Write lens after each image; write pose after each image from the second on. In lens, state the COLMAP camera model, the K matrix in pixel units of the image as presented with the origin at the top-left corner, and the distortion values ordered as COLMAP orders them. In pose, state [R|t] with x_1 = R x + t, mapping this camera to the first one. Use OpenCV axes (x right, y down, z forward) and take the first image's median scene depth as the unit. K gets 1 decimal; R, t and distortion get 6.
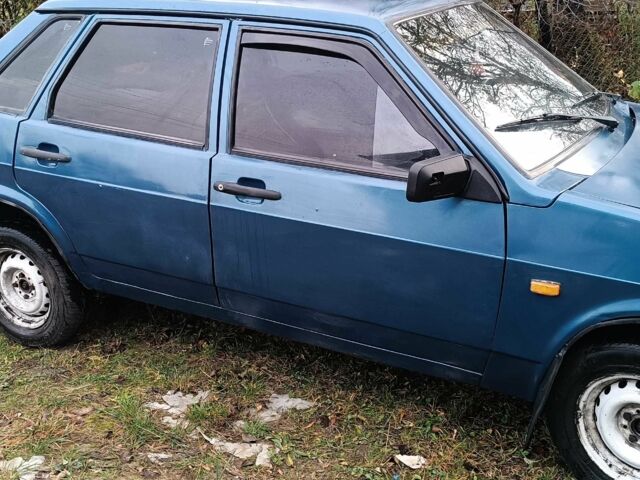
lens RADIAL K [[761.7, 0, 320.0], [0, 761.7, 240.0], [0, 0, 1]] dist [0.164397, -0.431436]
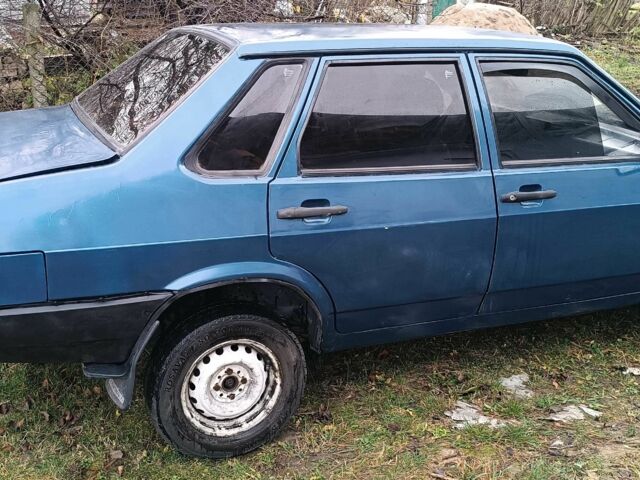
lens RADIAL K [[761.7, 0, 320.0], [0, 761.7, 240.0], [0, 0, 1]] dist [0.164397, -0.431436]
pose [[0.642914, -0.211160, 0.736256, -1.097993], [0.254173, 0.965594, 0.054986, -0.135996], [-0.722535, 0.151785, 0.674466, 0.430252]]
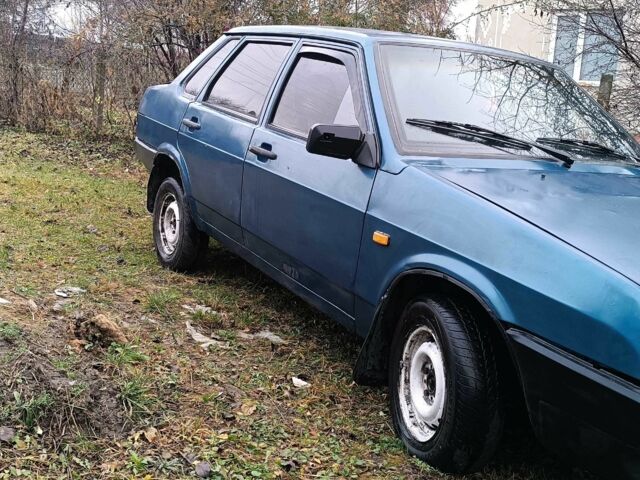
lens RADIAL K [[761.7, 0, 320.0], [0, 761.7, 240.0], [0, 0, 1]] dist [0.164397, -0.431436]
pose [[0.831830, 0.220124, -0.509514, 0.669985], [-0.310415, 0.945505, -0.098298, 0.172903], [0.460110, 0.239928, 0.854829, -0.064692]]
